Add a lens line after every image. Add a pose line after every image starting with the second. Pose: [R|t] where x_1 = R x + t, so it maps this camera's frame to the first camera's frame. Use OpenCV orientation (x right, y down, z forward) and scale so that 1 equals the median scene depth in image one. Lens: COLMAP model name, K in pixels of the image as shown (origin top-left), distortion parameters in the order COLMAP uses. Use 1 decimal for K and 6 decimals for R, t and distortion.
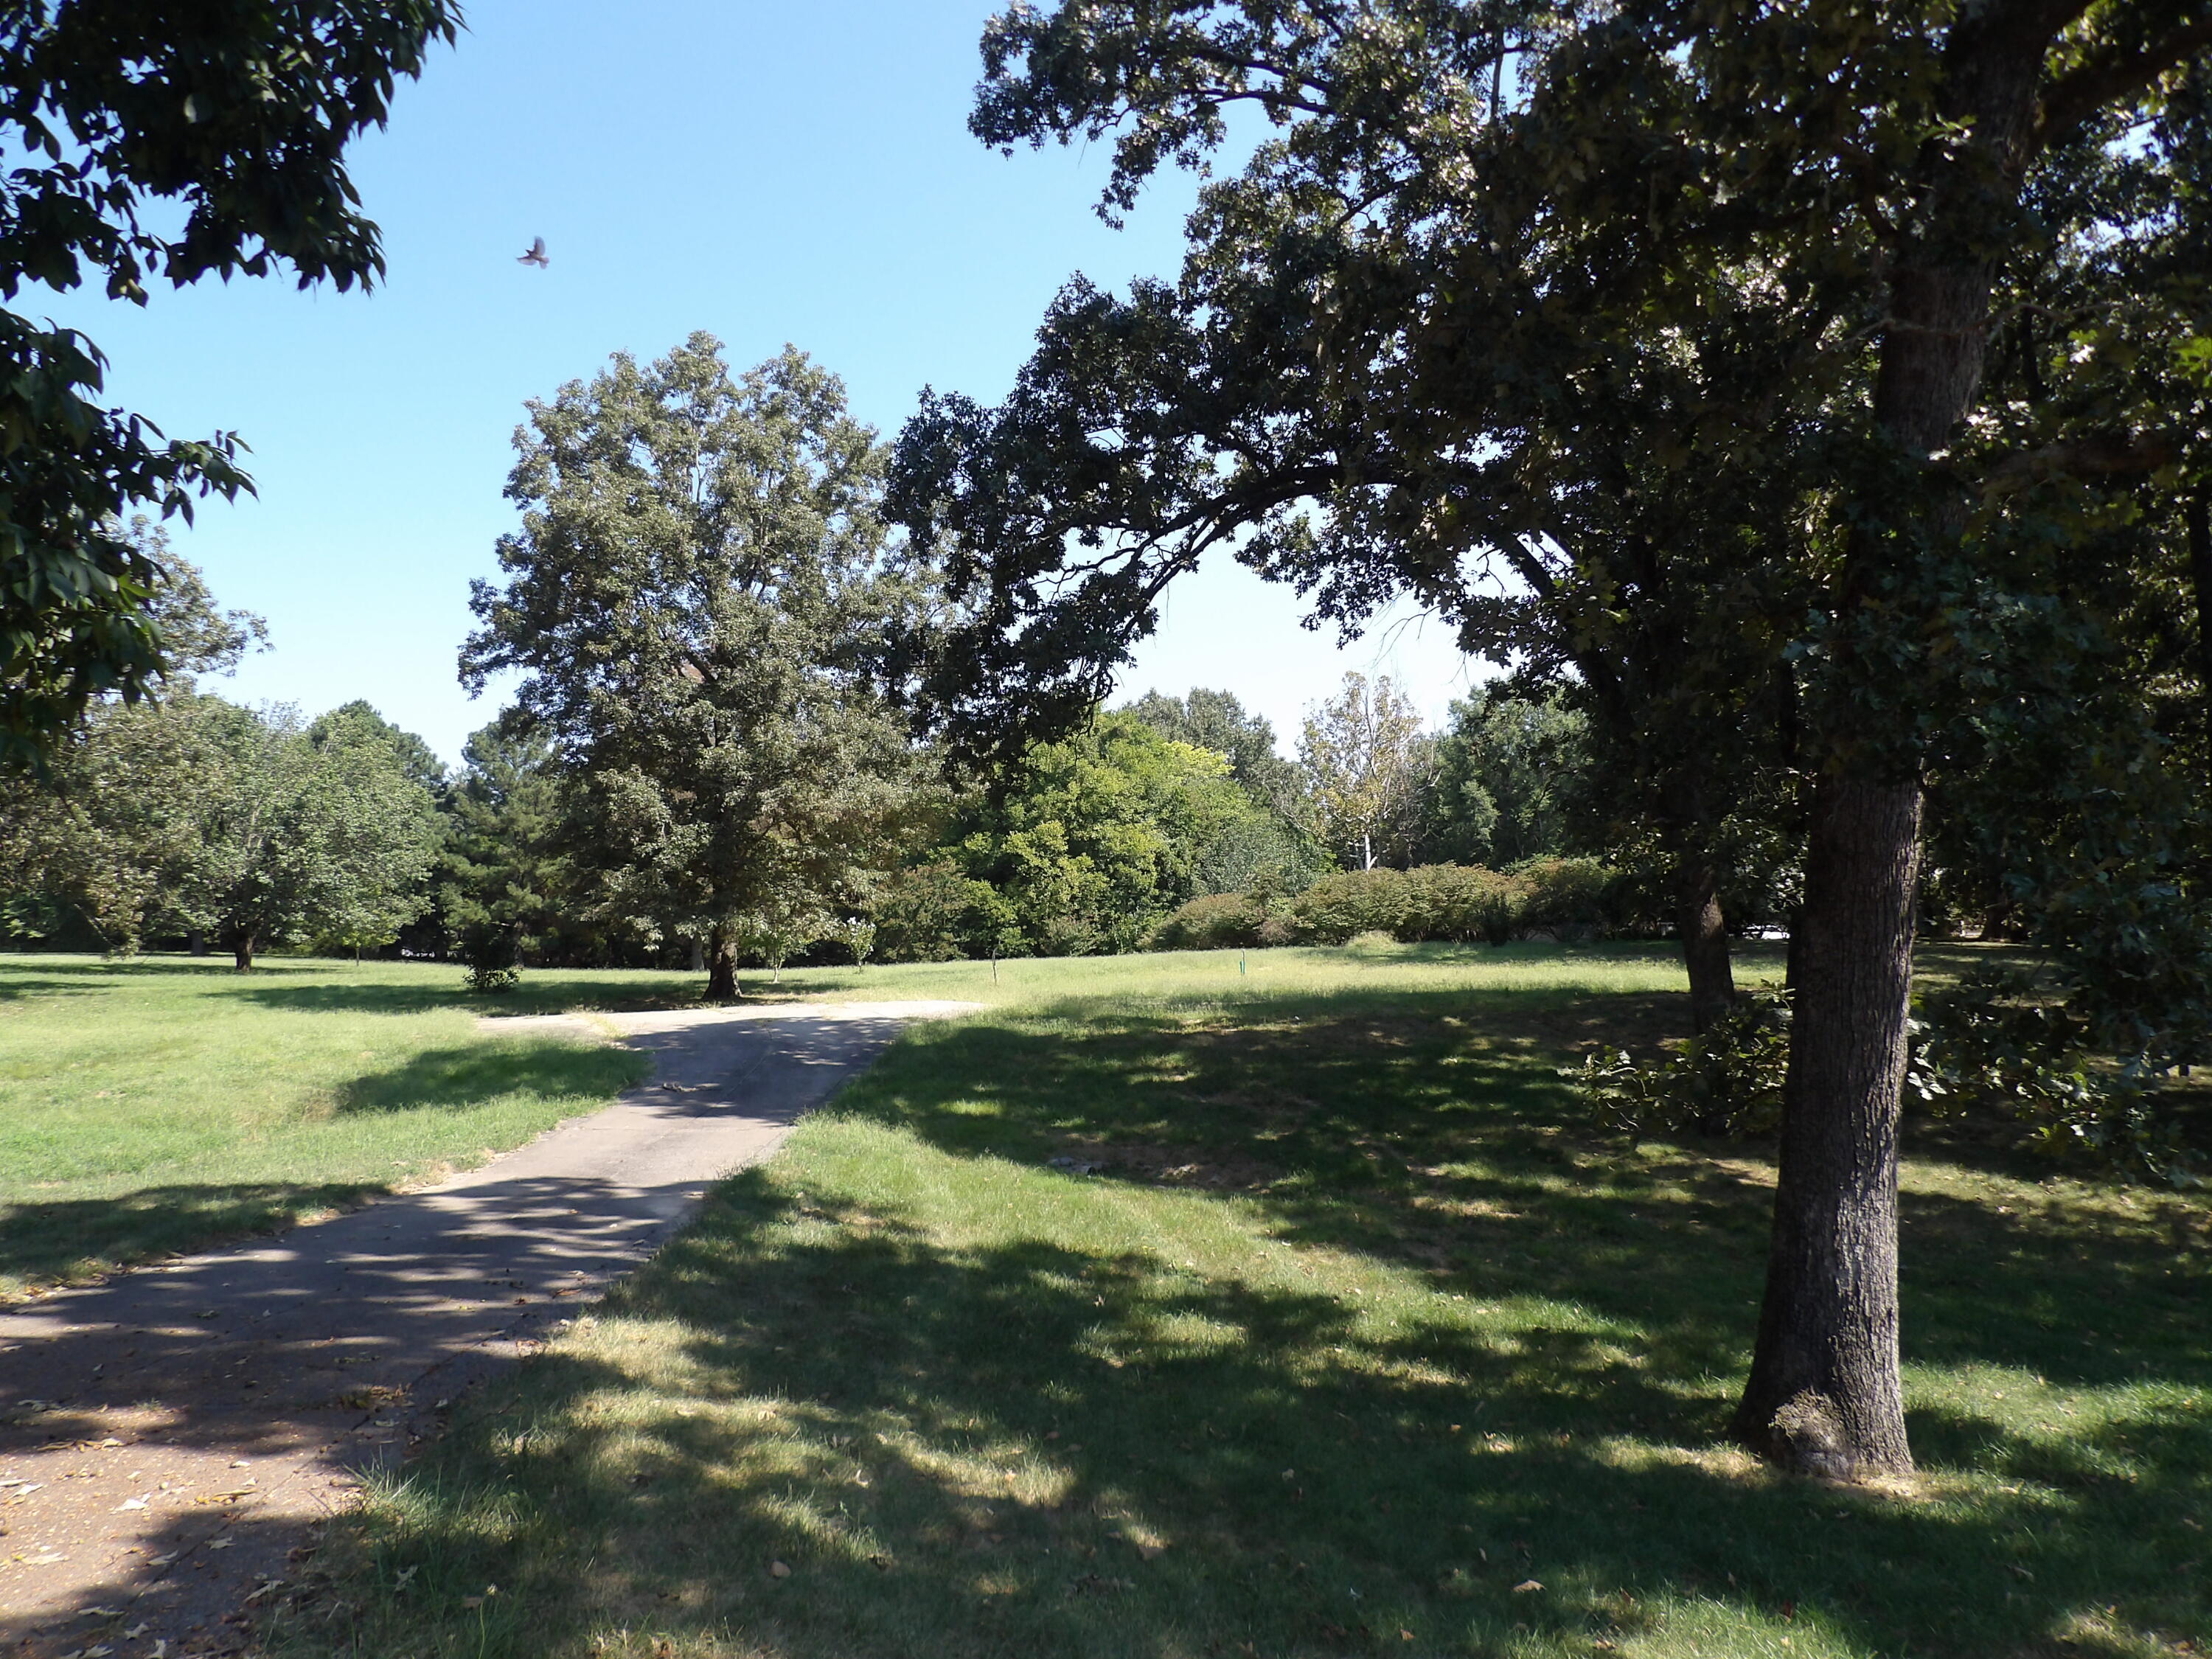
lens RADIAL K [[1573.0, 0, 1105.0], [0, 1573.0, 844.6], [0, 0, 1]] dist [-0.027084, 0.023915]
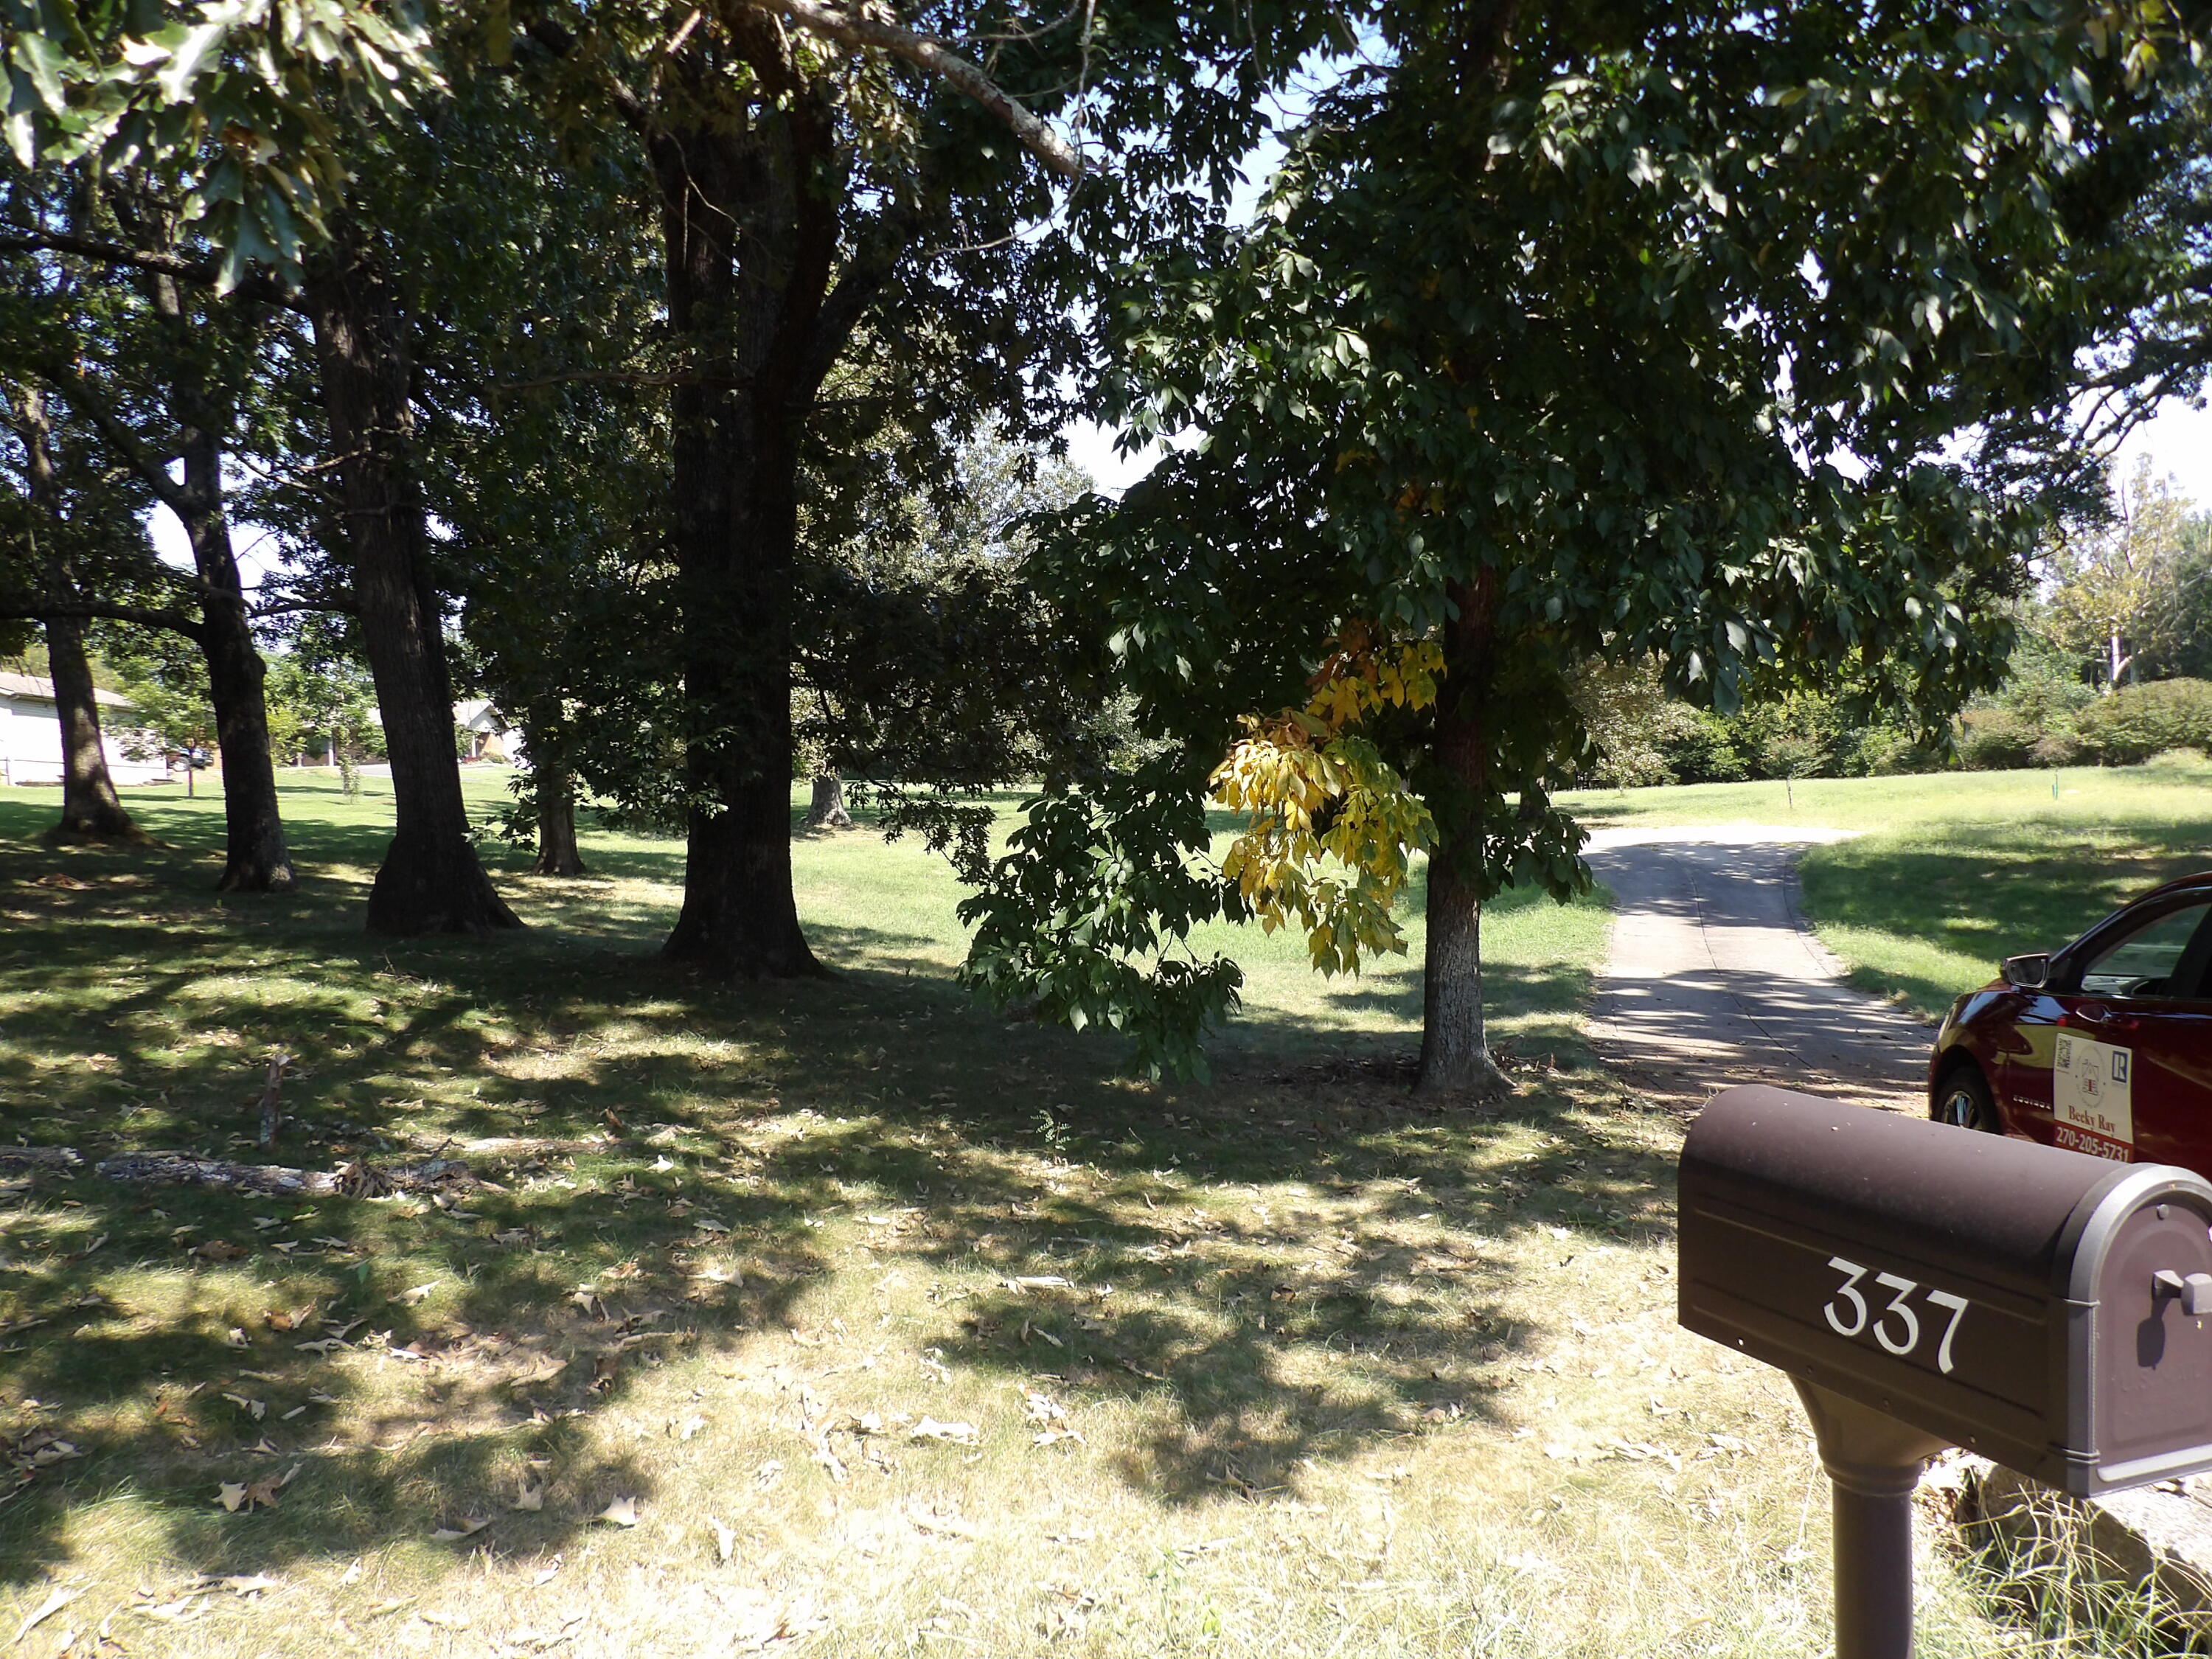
lens RADIAL K [[1573.0, 0, 1097.1], [0, 1573.0, 835.0], [0, 0, 1]] dist [-0.027084, 0.023915]
pose [[0.928866, 0.004369, -0.370390, -0.085938], [0.036735, 0.993915, 0.103847, -0.014272], [0.368590, -0.110066, 0.923053, -0.097820]]
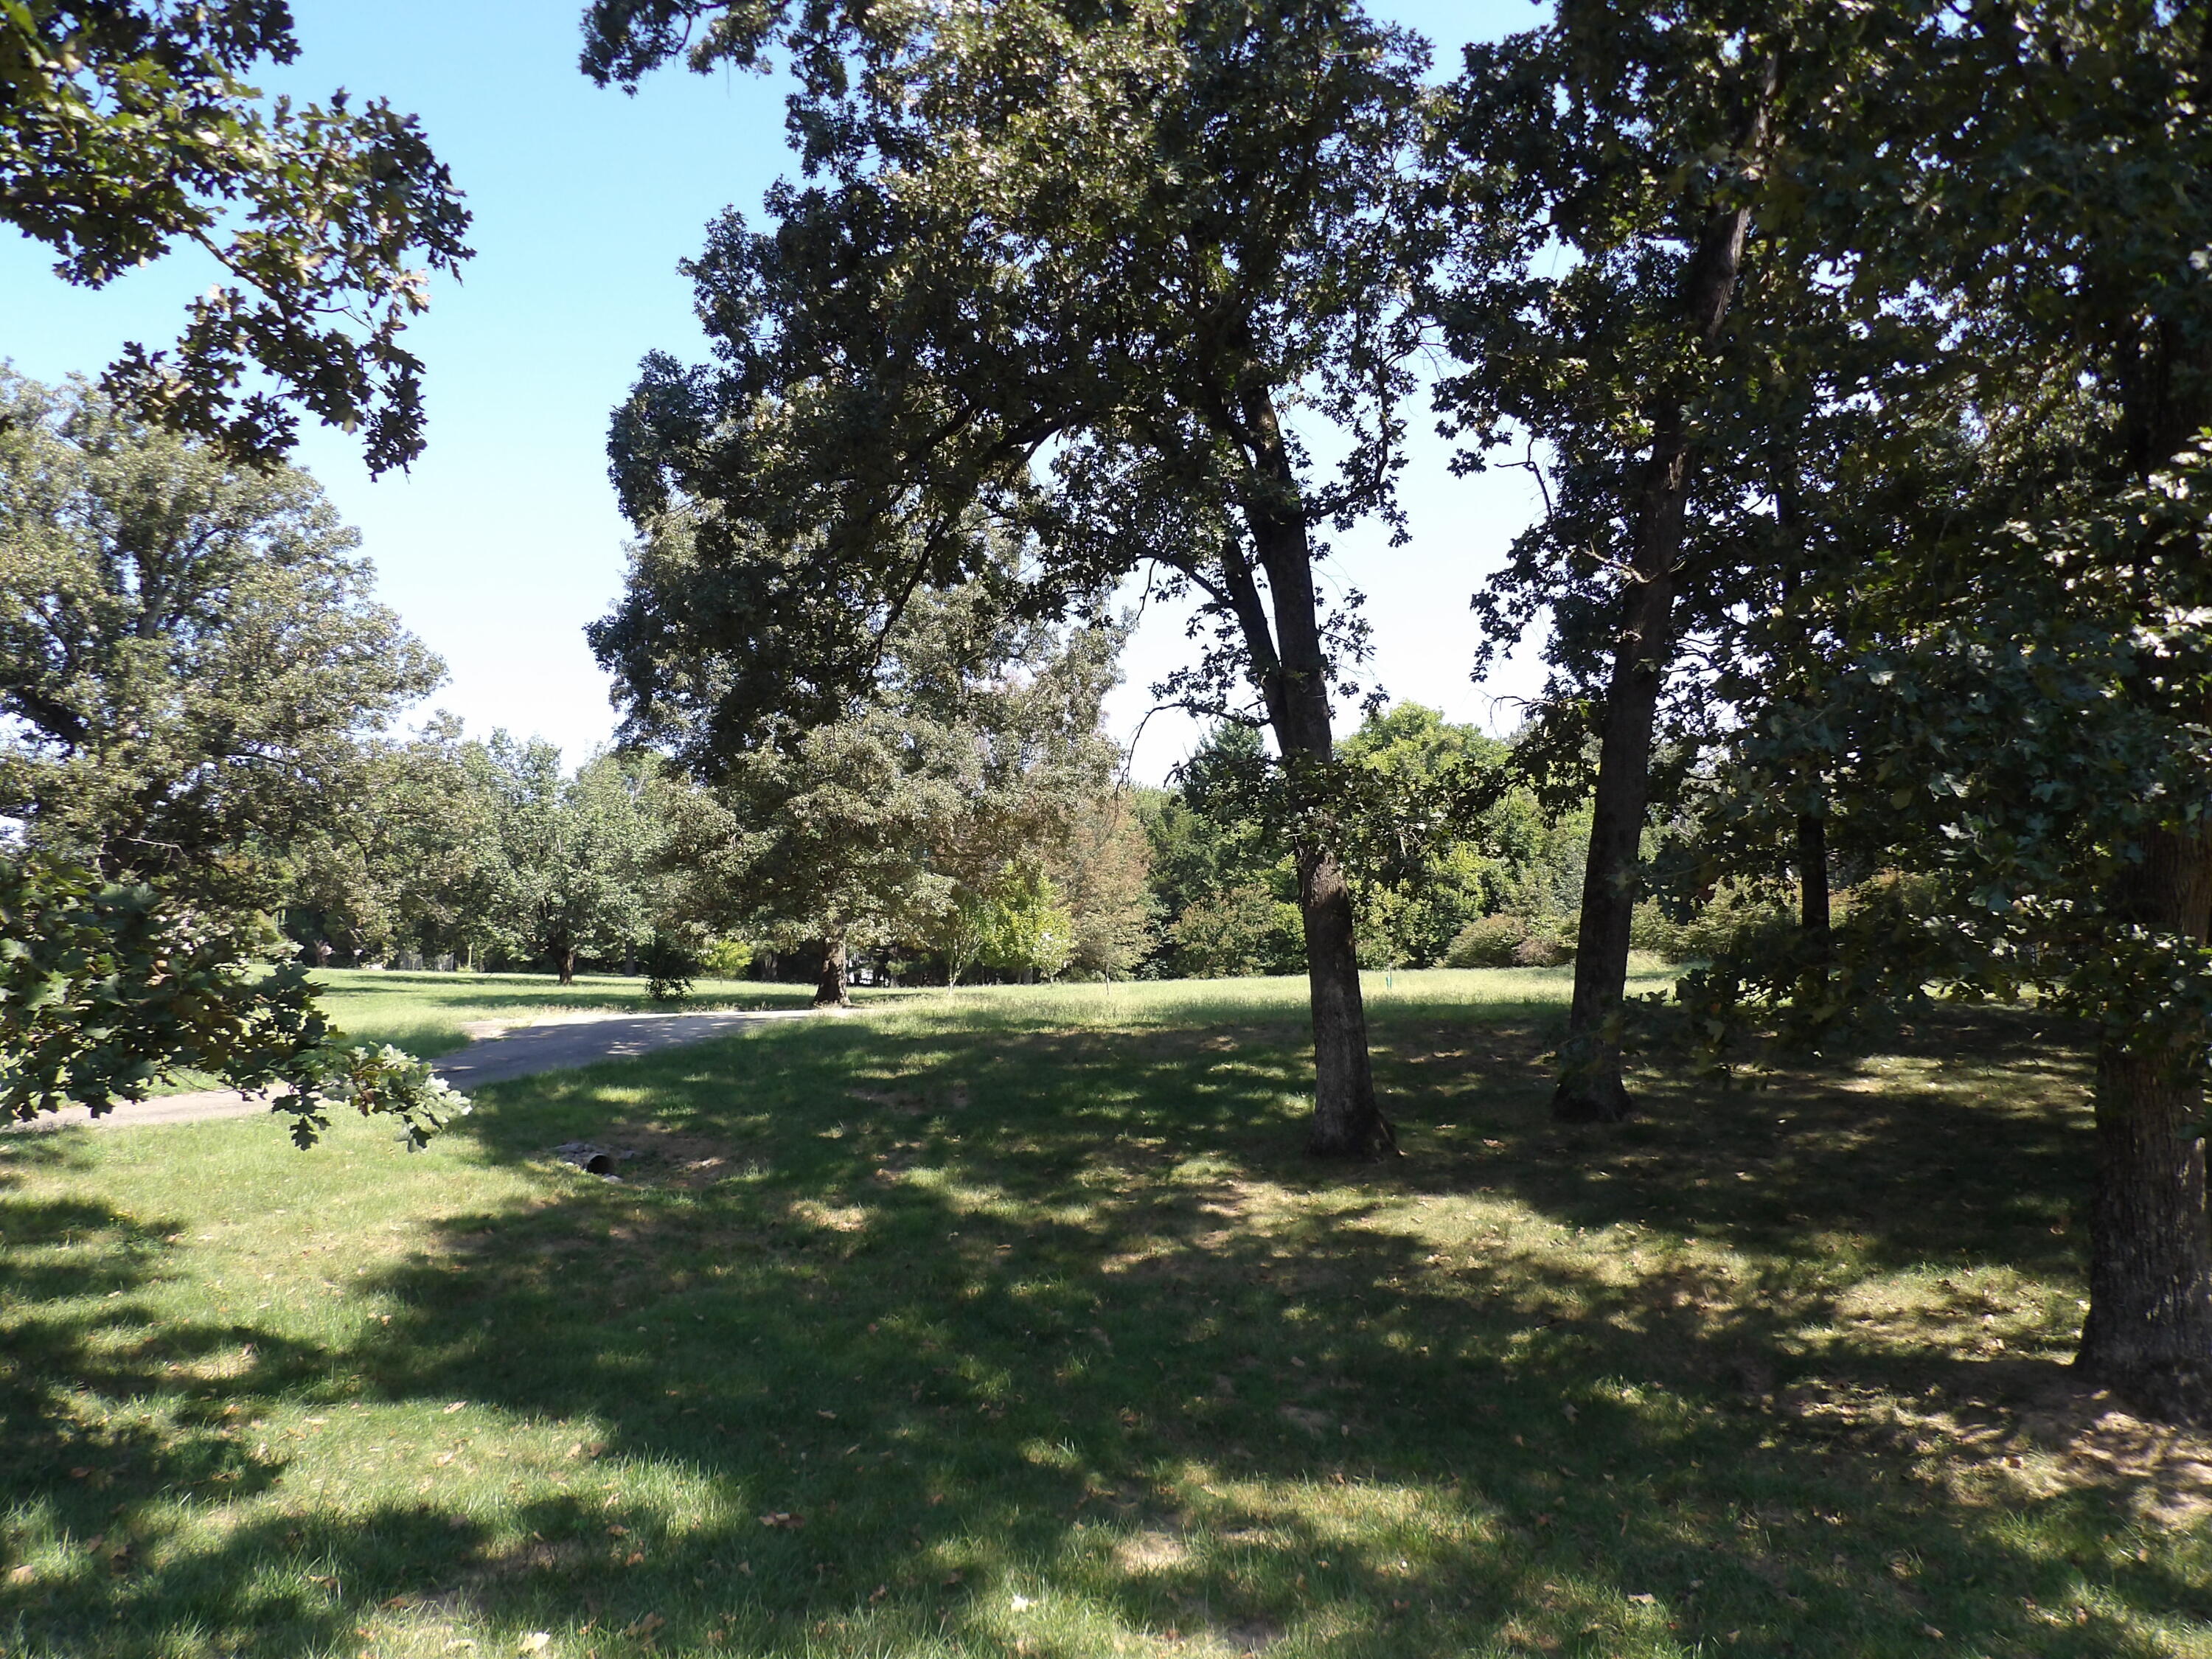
lens RADIAL K [[1573.0, 0, 1112.5], [0, 1573.0, 846.3], [0, 0, 1]] dist [-0.027084, 0.023915]
pose [[0.947457, -0.018026, -0.319375, 0.182786], [0.010461, 0.999623, -0.025386, 0.016286], [0.319712, 0.020711, 0.947288, 0.072166]]
